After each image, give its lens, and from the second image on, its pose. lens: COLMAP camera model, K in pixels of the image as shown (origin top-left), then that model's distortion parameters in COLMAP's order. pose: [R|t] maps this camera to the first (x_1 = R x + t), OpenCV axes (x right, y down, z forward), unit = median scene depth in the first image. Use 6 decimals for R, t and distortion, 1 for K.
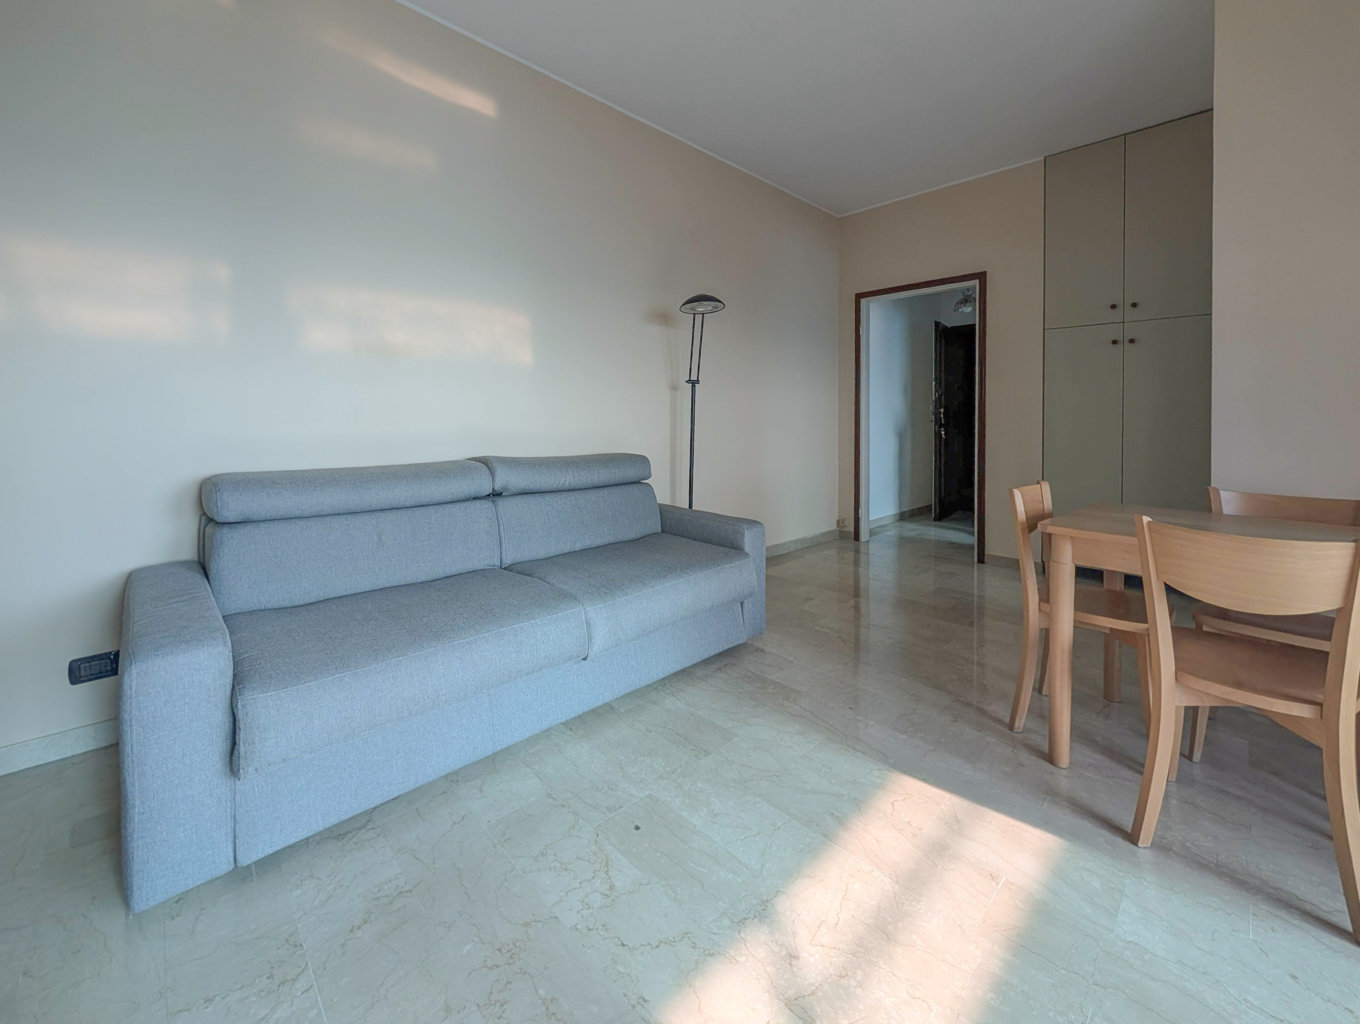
lens RADIAL K [[564.3, 0, 686.1], [0, 564.3, 428.3], [0, 0, 1]] dist [0.000885, 0.000172]
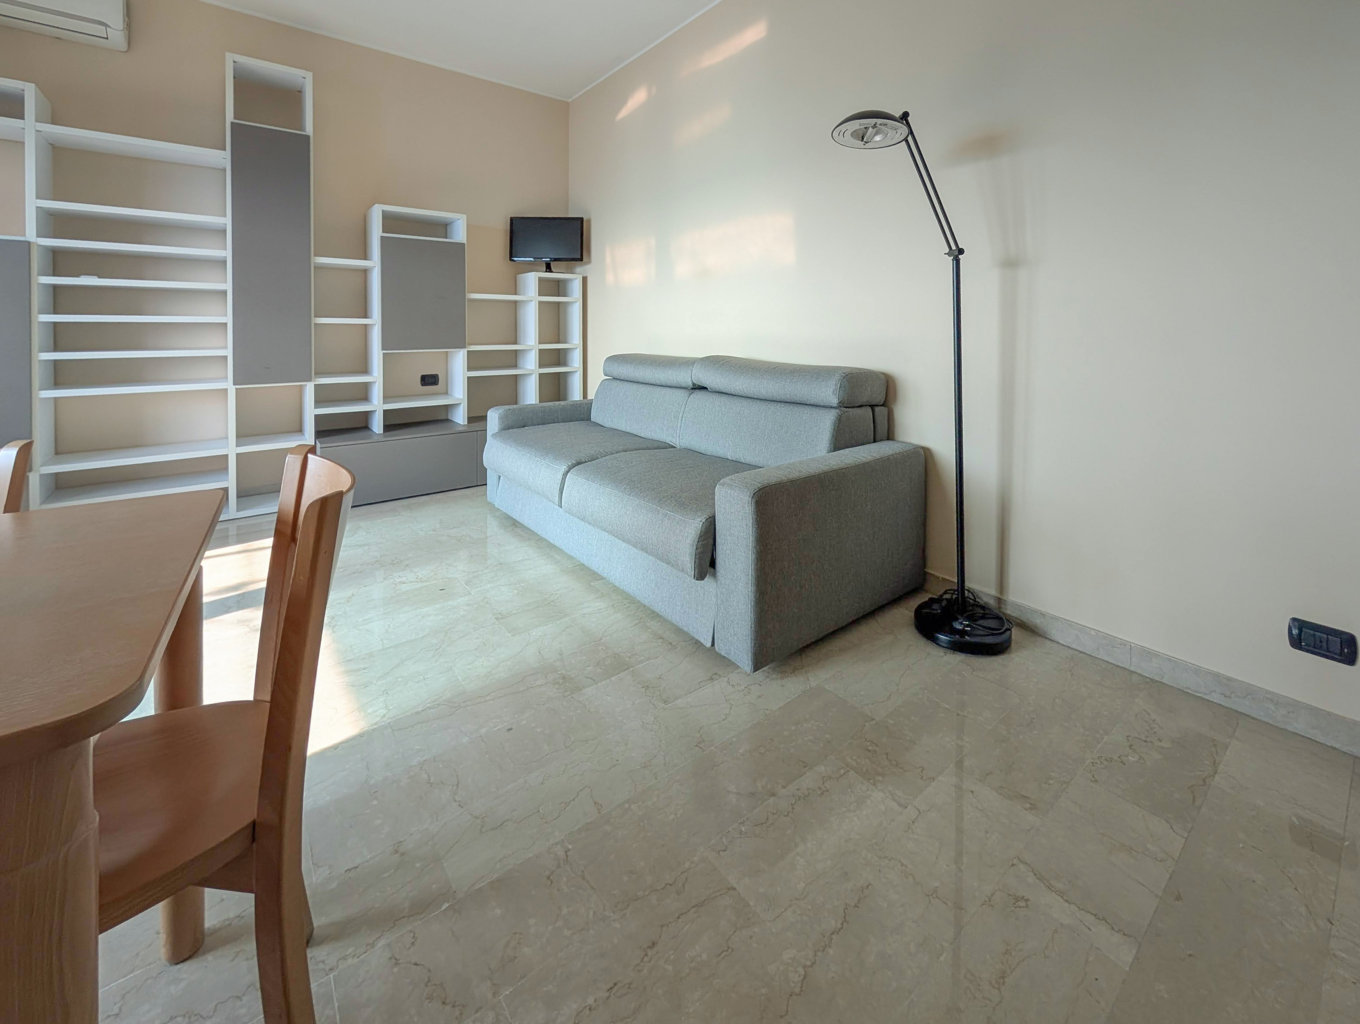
lens RADIAL K [[564.3, 0, 687.5], [0, 564.3, 337.5], [0, 0, 1]] dist [0.000885, 0.000172]
pose [[-0.102128, 0.020160, -0.994567, 0.959845], [-0.017377, 0.999606, 0.022046, -0.011508], [0.994619, 0.019534, -0.101737, 1.283833]]
